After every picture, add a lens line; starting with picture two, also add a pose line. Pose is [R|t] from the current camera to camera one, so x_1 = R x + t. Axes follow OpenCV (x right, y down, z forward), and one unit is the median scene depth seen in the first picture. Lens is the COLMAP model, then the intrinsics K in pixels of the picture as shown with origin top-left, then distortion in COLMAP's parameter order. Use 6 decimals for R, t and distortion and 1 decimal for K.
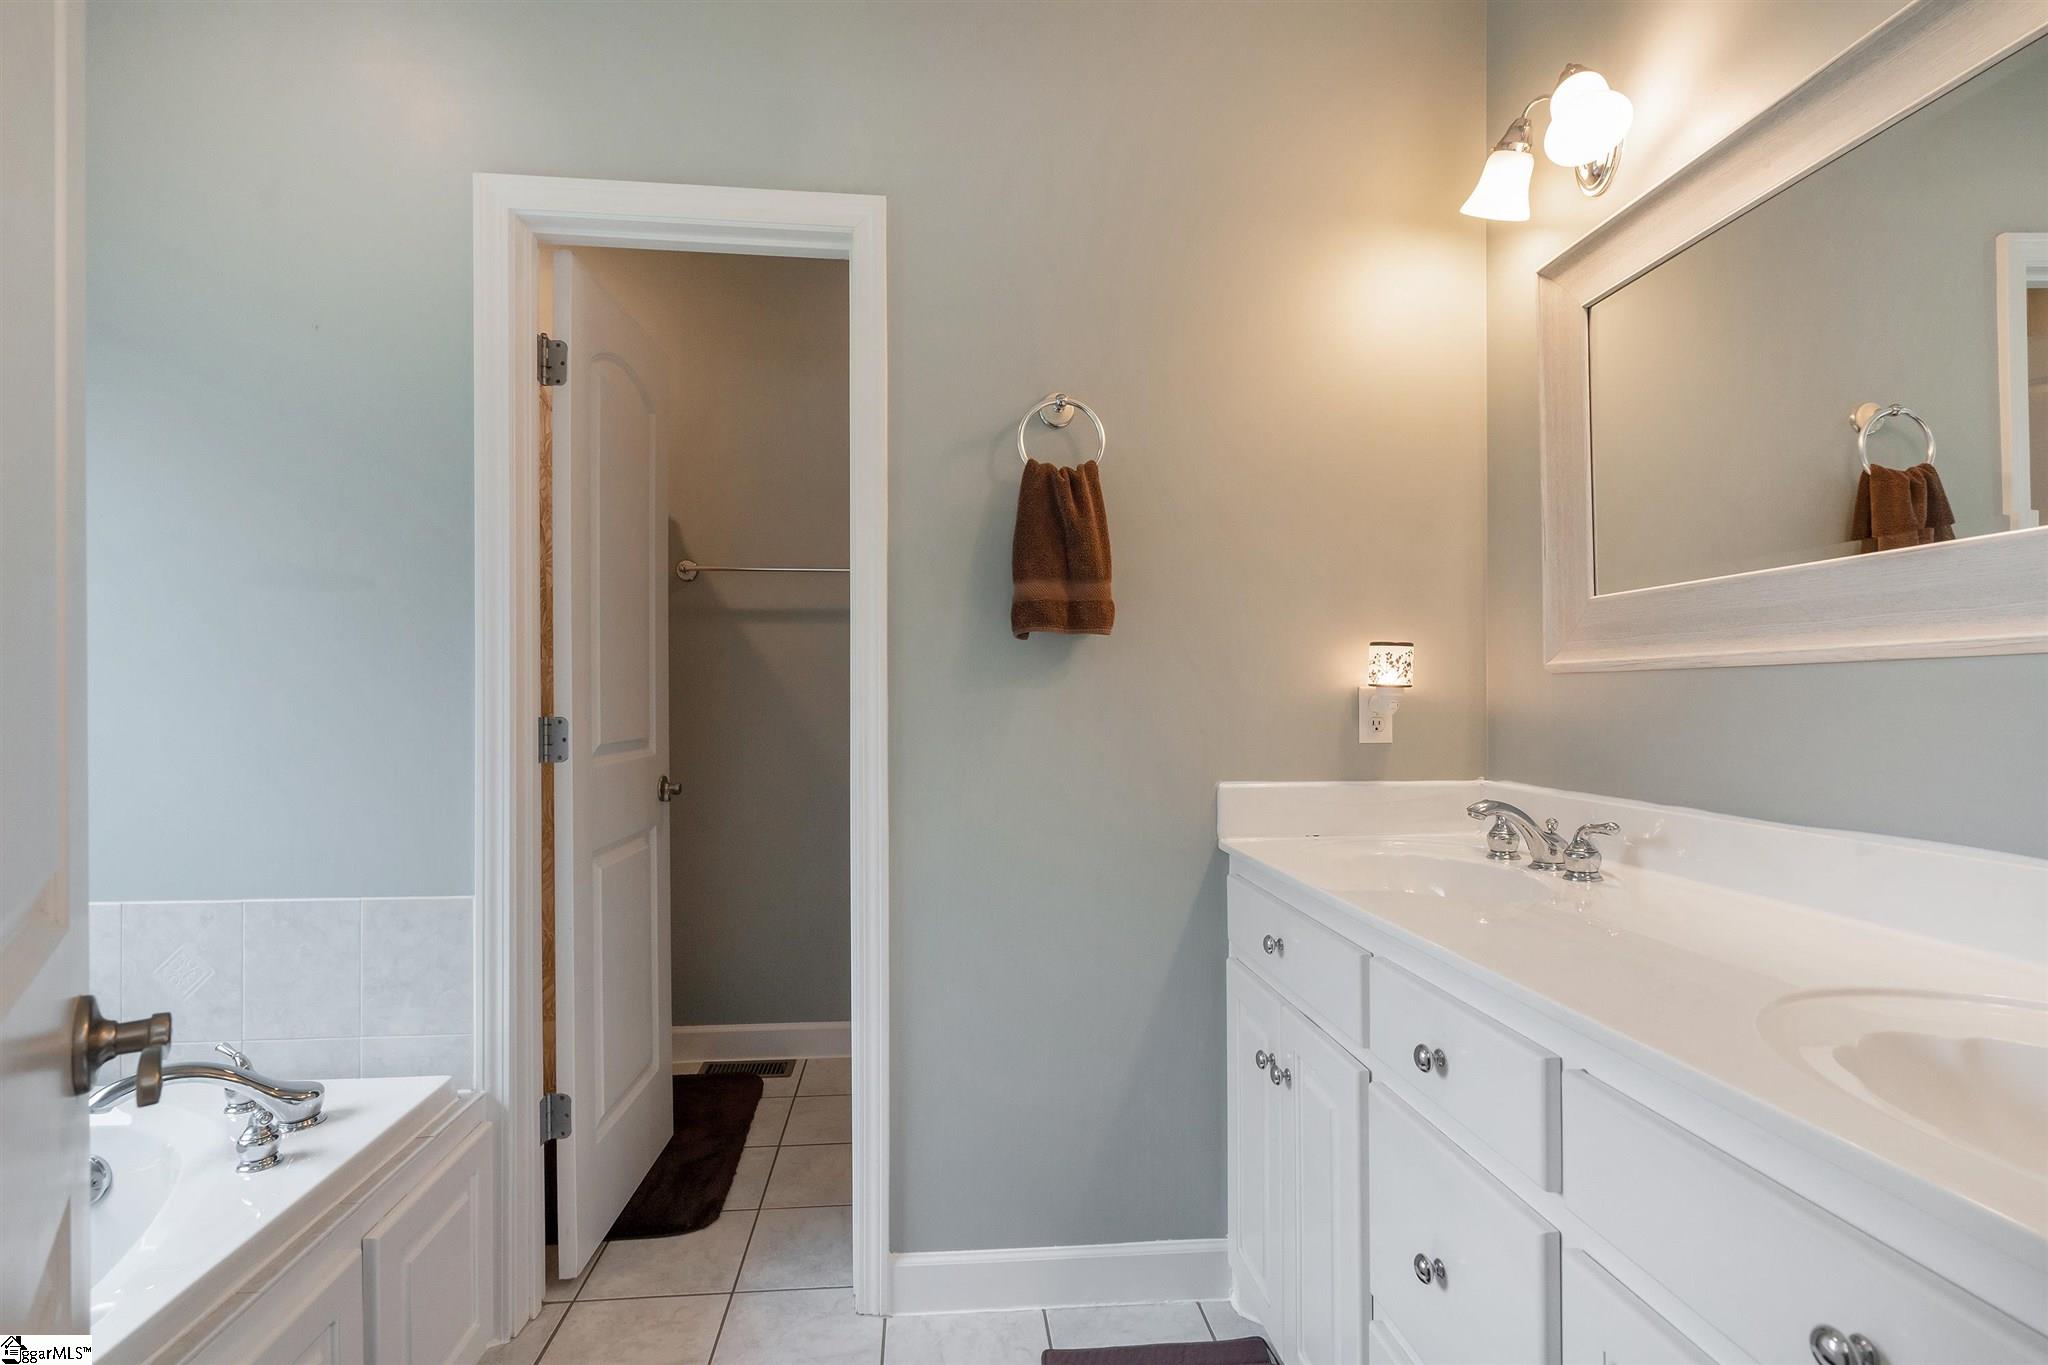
lens RADIAL K [[924.7, 0, 1019.6], [0, 924.7, 692.2], [0, 0, 1]] dist [-0.001366, 0.000888]
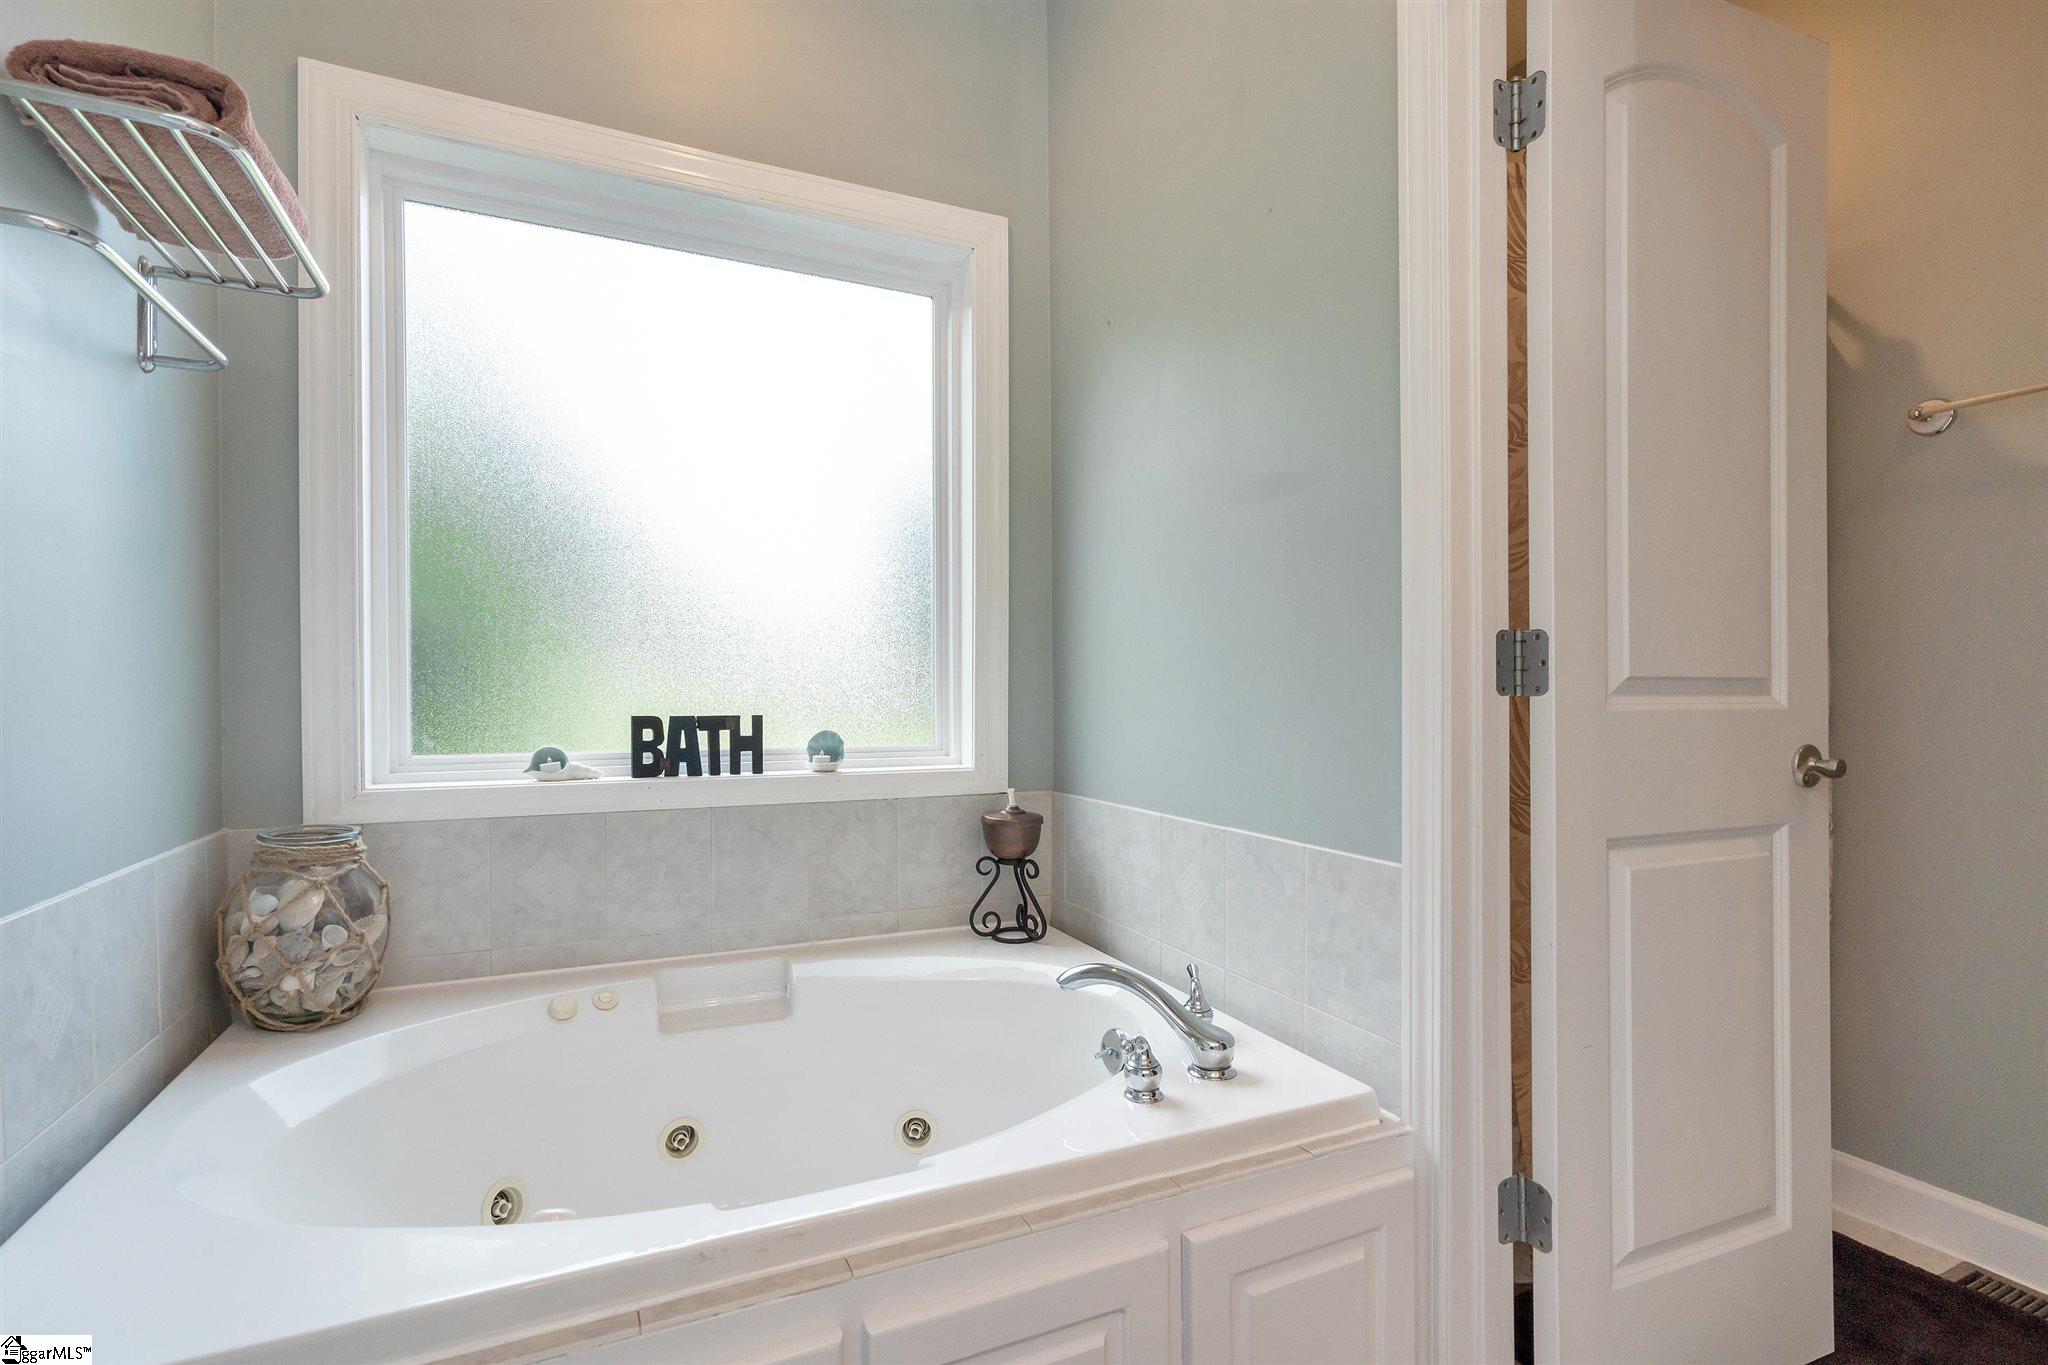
lens RADIAL K [[924.7, 0, 1019.6], [0, 924.7, 692.2], [0, 0, 1]] dist [-0.001366, 0.000888]
pose [[0.316043, -0.005631, -0.948728, 0.031942], [0.007493, 0.999966, -0.003438, 0.079050], [0.948715, -0.006023, 0.316075, 0.462507]]
